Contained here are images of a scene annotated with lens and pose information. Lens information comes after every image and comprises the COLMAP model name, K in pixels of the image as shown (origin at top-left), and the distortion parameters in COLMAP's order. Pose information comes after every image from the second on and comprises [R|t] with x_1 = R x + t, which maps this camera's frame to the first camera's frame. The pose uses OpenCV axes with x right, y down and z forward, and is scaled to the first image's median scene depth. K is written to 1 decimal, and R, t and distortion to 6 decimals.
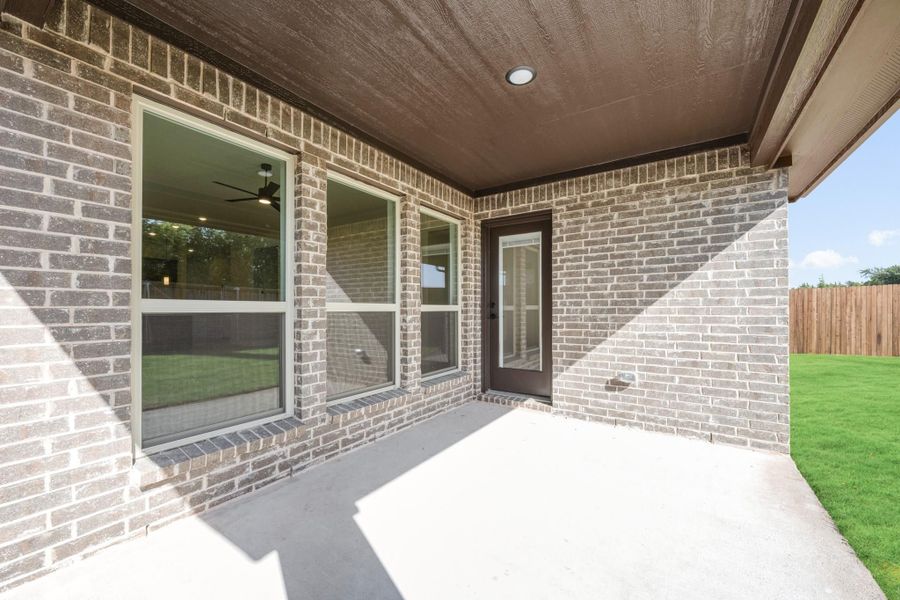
lens RADIAL K [[361.1, 0, 454.3], [0, 361.1, 308.9], [0, 0, 1]] dist [0.005141, 0.000280]
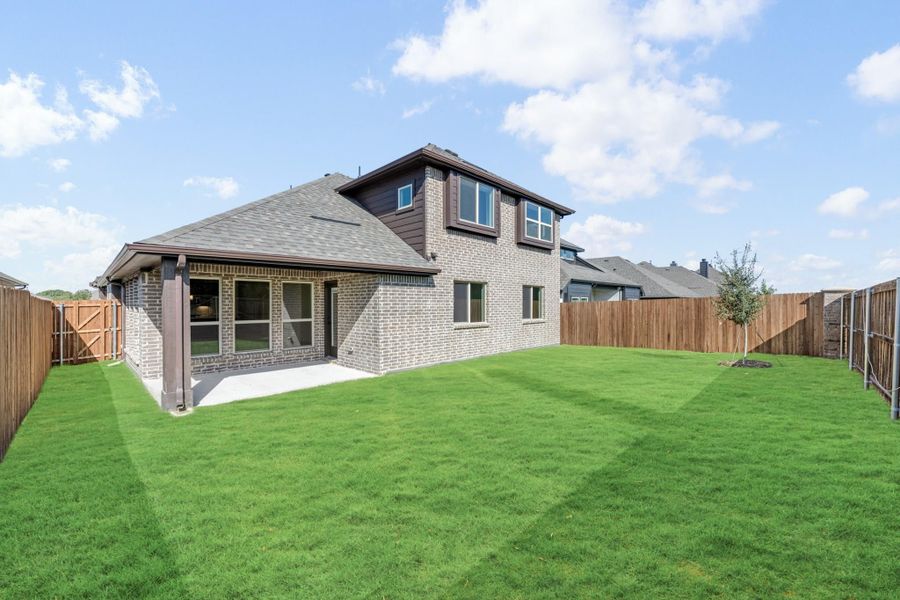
lens RADIAL K [[361.1, 0, 459.3], [0, 361.1, 306.3], [0, 0, 1]] dist [0.005141, 0.000280]
pose [[0.981213, 0.001224, -0.192925, 1.766153], [0.001048, 0.999931, 0.011677, -0.146315], [0.192926, -0.011660, 0.981144, -1.393946]]
